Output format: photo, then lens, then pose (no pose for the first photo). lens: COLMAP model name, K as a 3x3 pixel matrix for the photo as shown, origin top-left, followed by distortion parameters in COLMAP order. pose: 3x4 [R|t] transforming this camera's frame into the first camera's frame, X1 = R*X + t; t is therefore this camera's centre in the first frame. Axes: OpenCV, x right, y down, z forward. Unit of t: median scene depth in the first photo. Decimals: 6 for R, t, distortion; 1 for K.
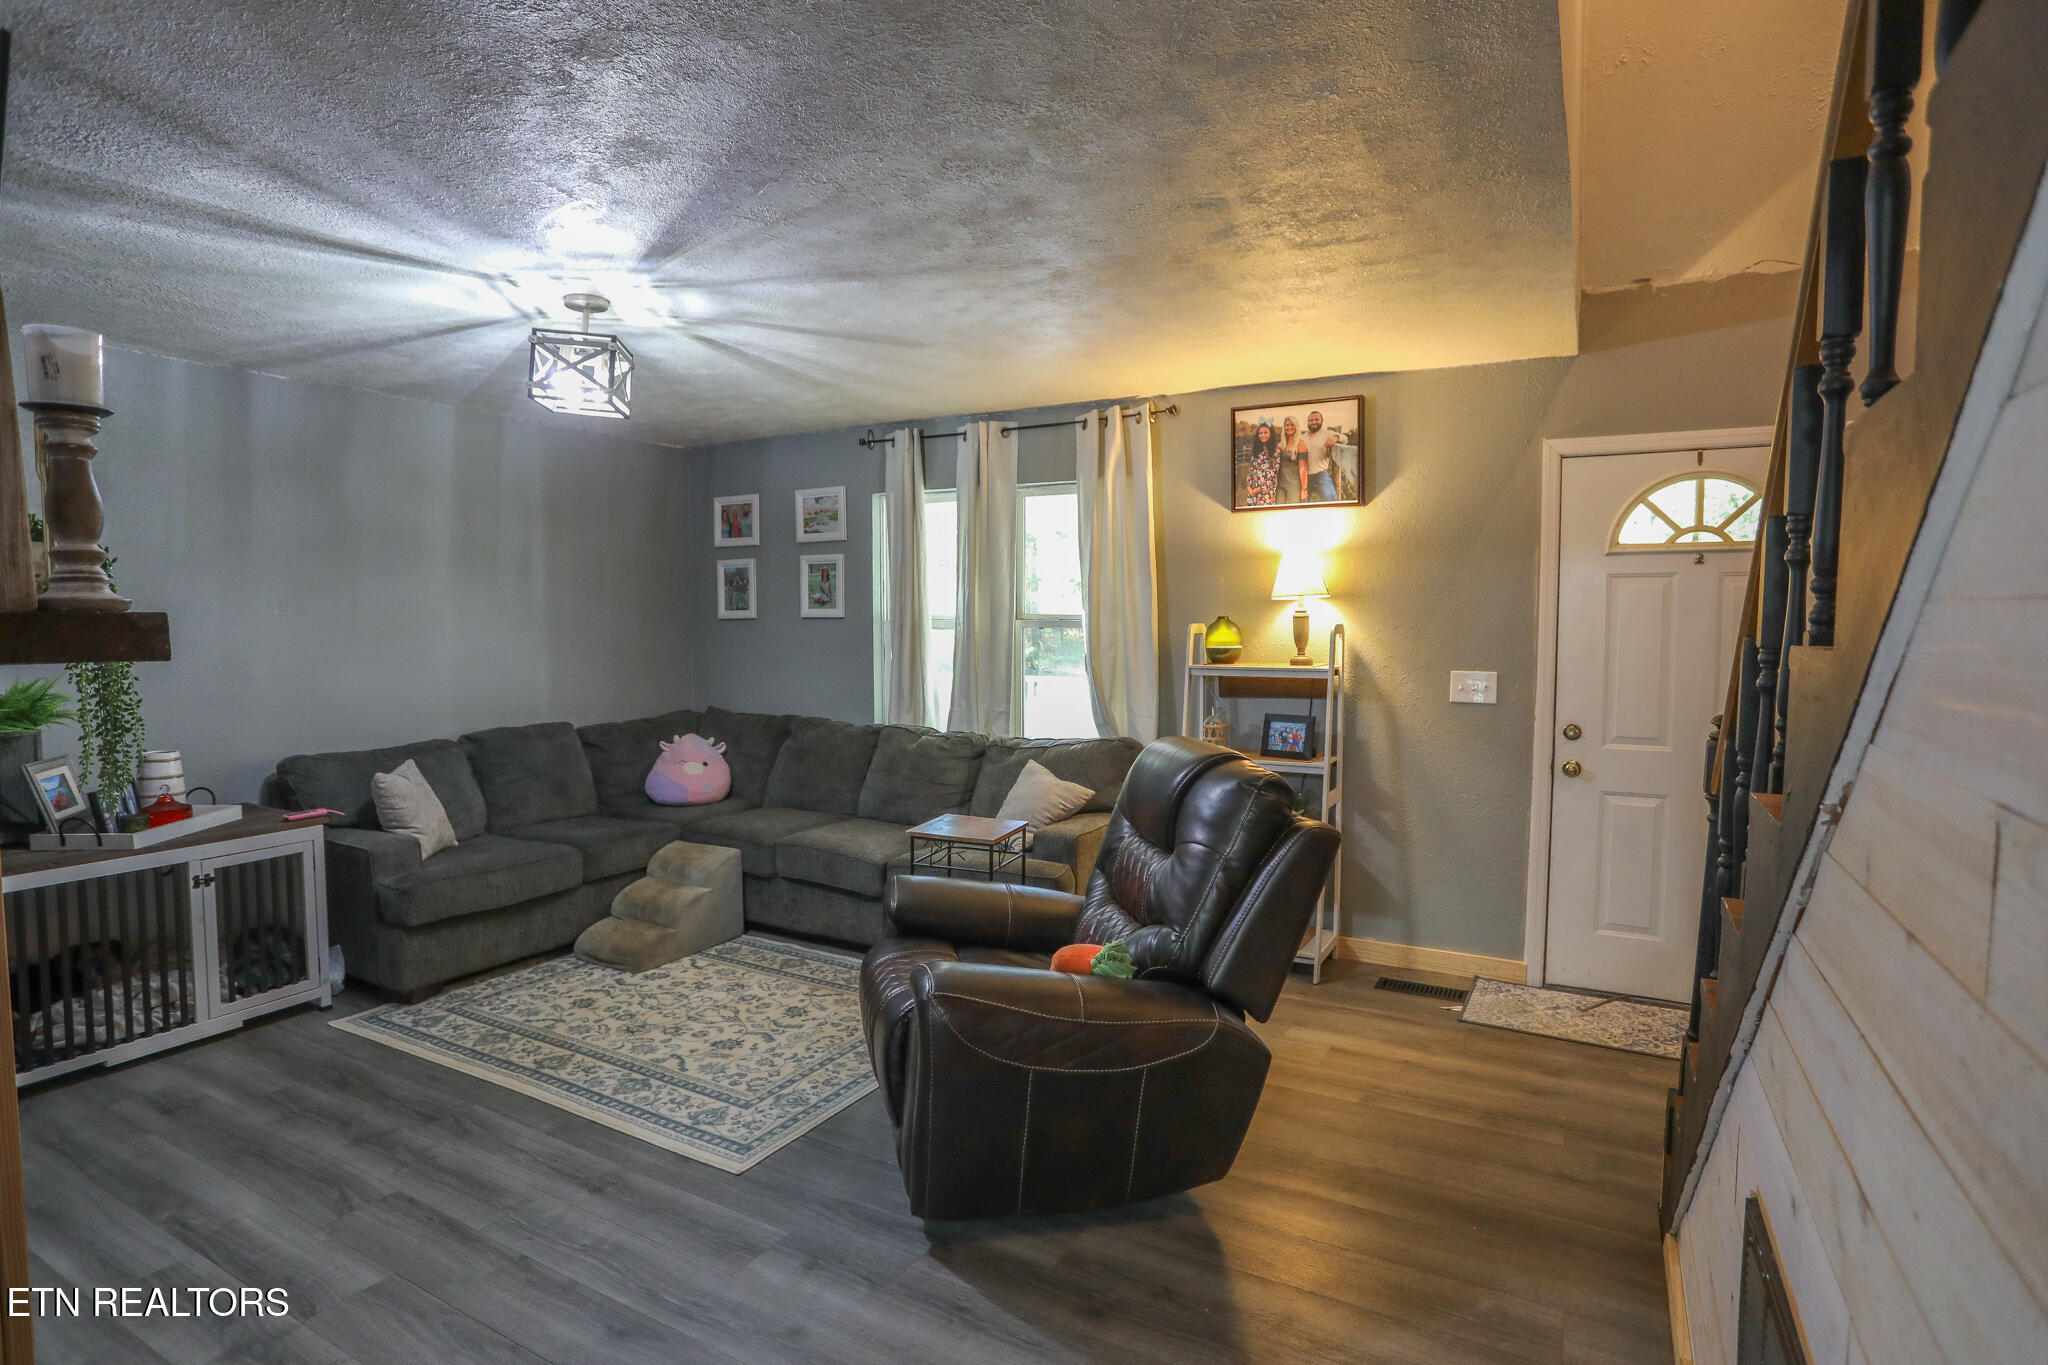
lens RADIAL K [[1005.3, 0, 1018.3], [0, 1005.3, 680.9], [0, 0, 1]] dist [-0.058889, 0.004542]
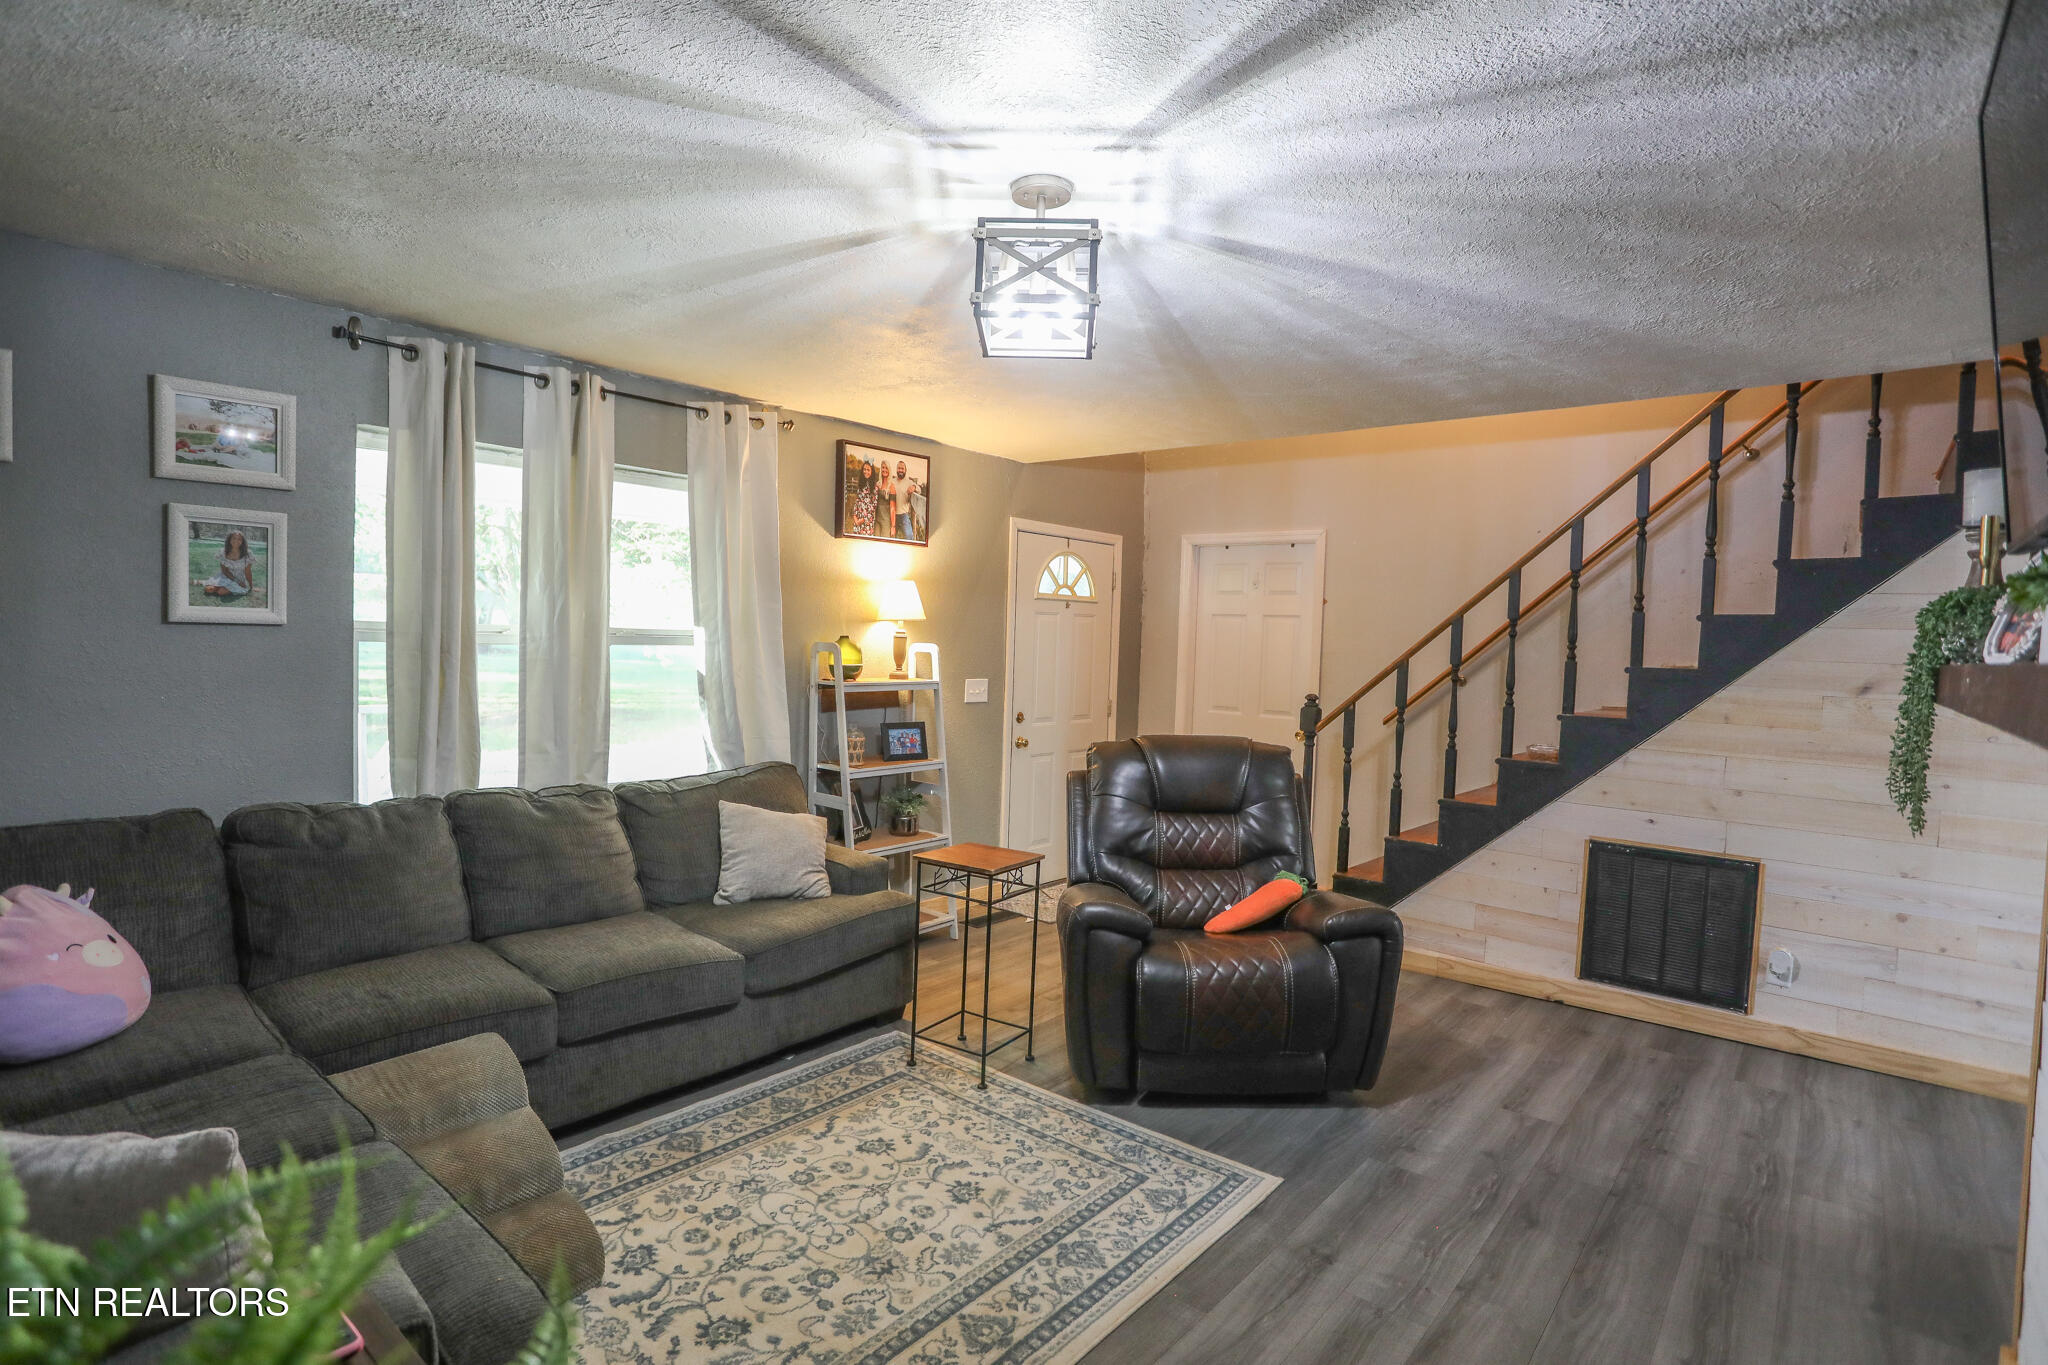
lens RADIAL K [[1005.3, 0, 964.1], [0, 1005.3, 680.5], [0, 0, 1]] dist [-0.058889, 0.004542]
pose [[0.234227, -0.035773, 0.971523, -0.891264], [0.035337, 0.998976, 0.028265, -0.046944], [-0.971539, 0.027710, 0.235252, 0.700122]]
